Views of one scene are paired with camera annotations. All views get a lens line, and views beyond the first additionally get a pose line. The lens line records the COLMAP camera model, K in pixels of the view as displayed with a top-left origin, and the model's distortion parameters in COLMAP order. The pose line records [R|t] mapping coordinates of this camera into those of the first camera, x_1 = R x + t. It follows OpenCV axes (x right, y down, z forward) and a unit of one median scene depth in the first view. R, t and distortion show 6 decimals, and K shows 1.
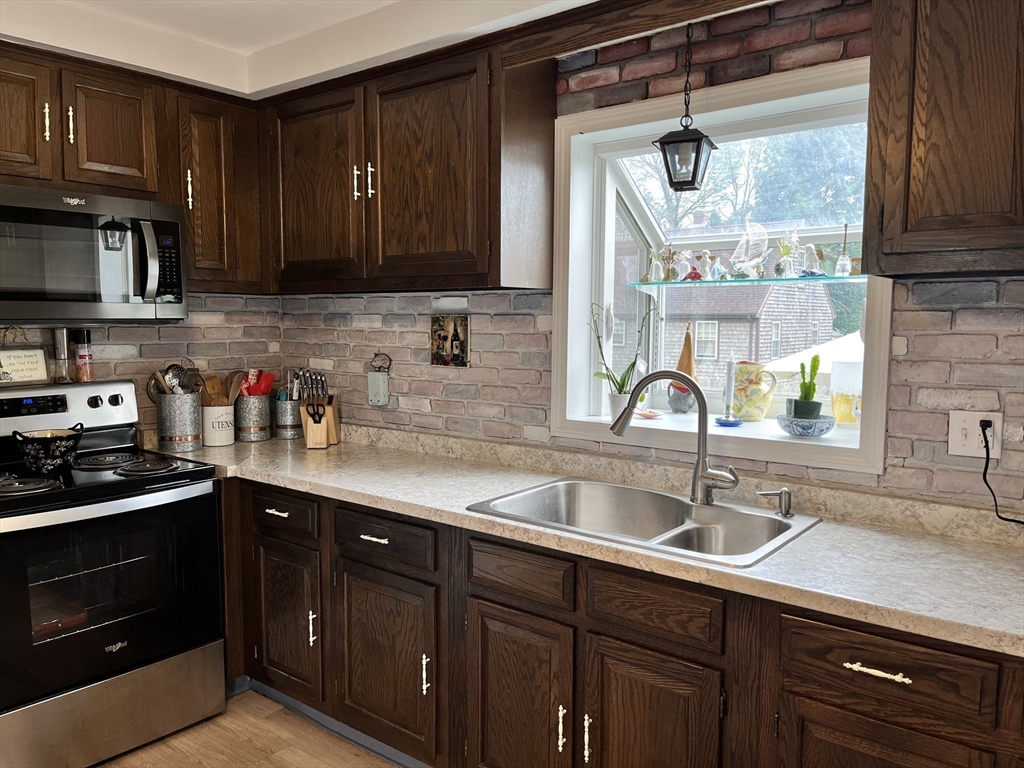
lens RADIAL K [[778.3, 0, 520.6], [0, 778.3, 386.3], [0, 0, 1]] dist [0.062008, -0.077166]
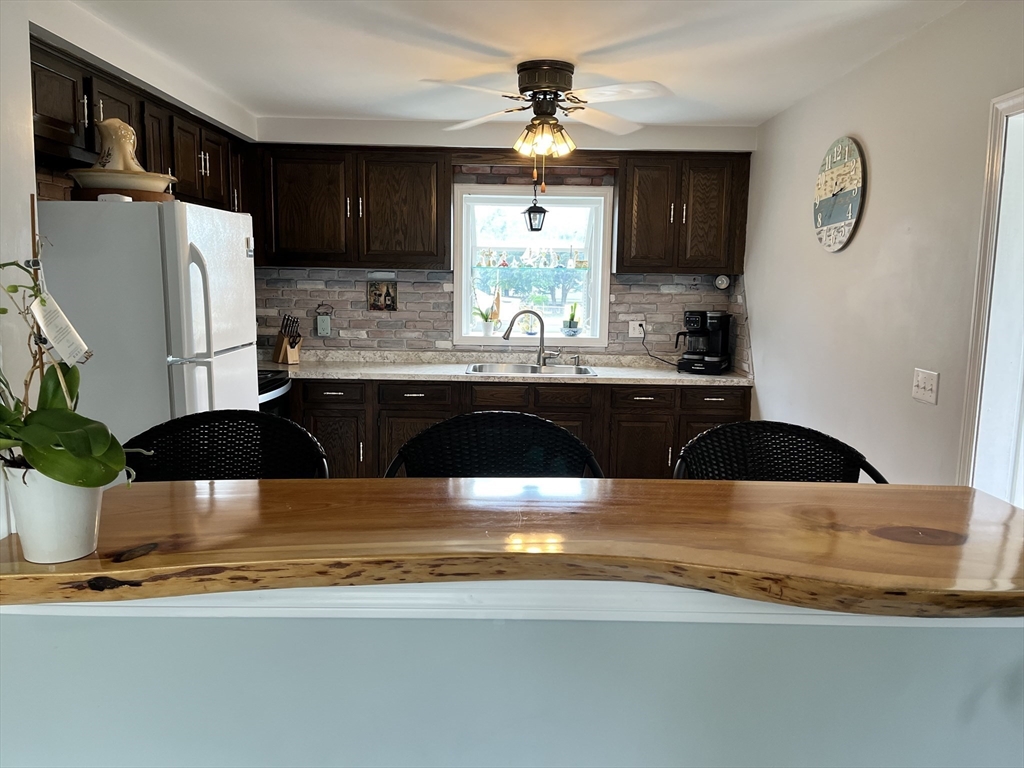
lens RADIAL K [[778.2, 0, 524.4], [0, 778.2, 387.9], [0, 0, 1]] dist [0.065405, -0.077948]
pose [[0.776190, -0.079964, 0.625408, -1.085131], [0.040310, 0.996189, 0.077344, 0.027541], [-0.629209, -0.034824, 0.776455, -0.667427]]
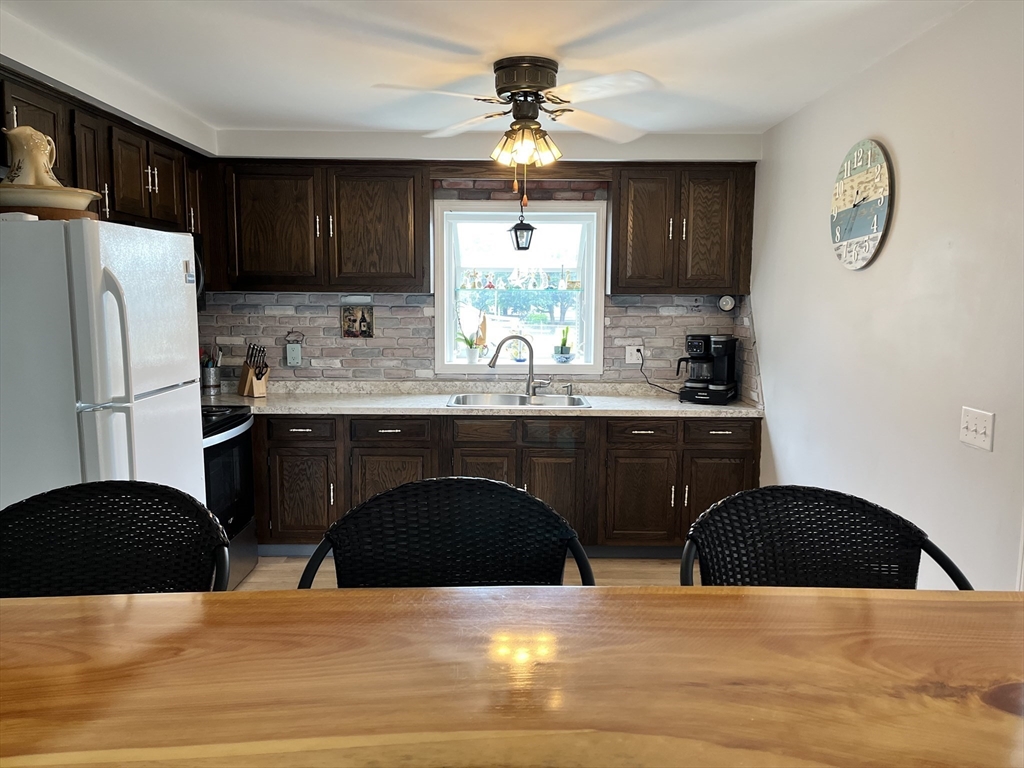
lens RADIAL K [[778.3, 0, 520.6], [0, 778.3, 386.3], [0, 0, 1]] dist [0.062008, -0.077166]
pose [[0.778361, -0.071724, 0.623706, -0.958245], [0.050514, 0.997387, 0.051657, 0.009119], [-0.625781, -0.008703, 0.779950, -0.556770]]
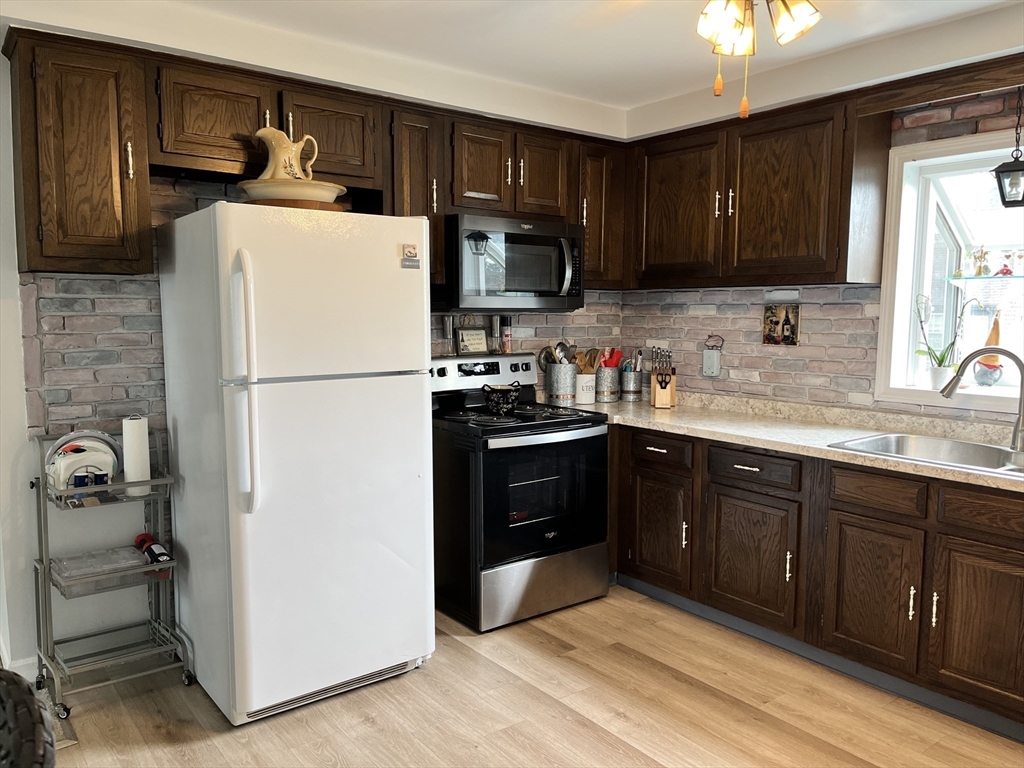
lens RADIAL K [[778.3, 0, 520.6], [0, 778.3, 386.3], [0, 0, 1]] dist [0.062008, -0.077166]
pose [[0.971107, 0.024895, -0.237341, -0.219569], [-0.022622, 0.999668, 0.012294, 0.038940], [0.237568, -0.006570, 0.971349, -0.376062]]
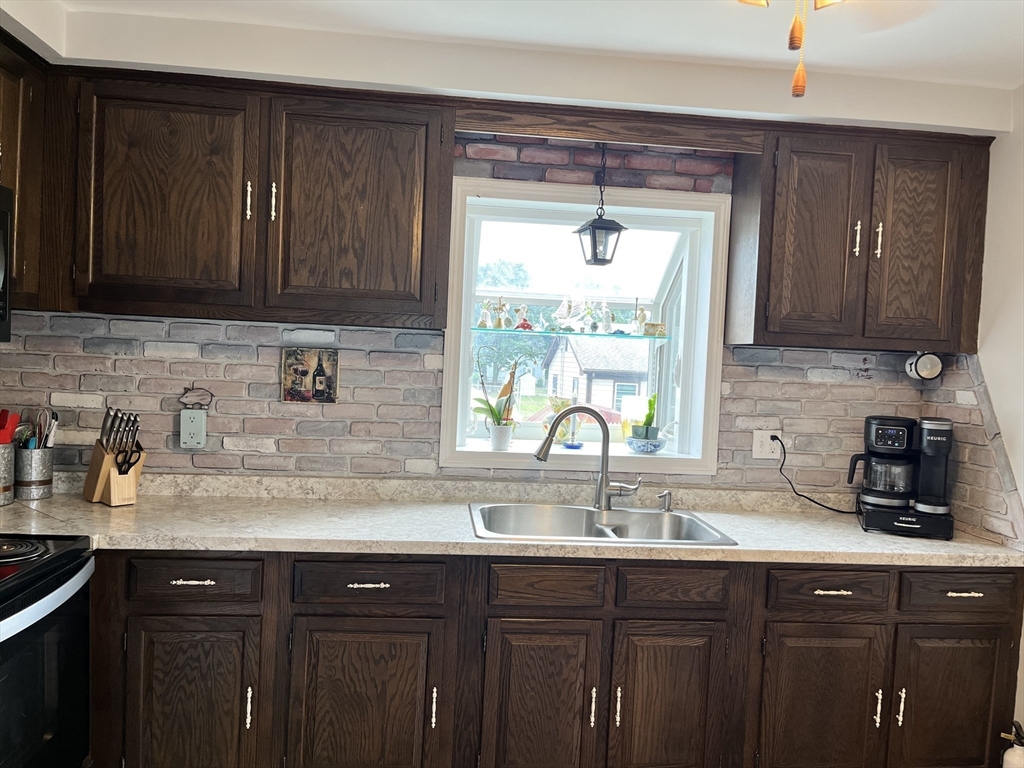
lens RADIAL K [[778.3, 0, 518.3], [0, 778.3, 389.7], [0, 0, 1]] dist [0.054543, -0.067956]
pose [[0.718013, -0.001330, 0.696029, -0.639128], [0.017724, 0.999709, -0.016374, -0.023812], [-0.695804, 0.024093, 0.717827, 0.152148]]
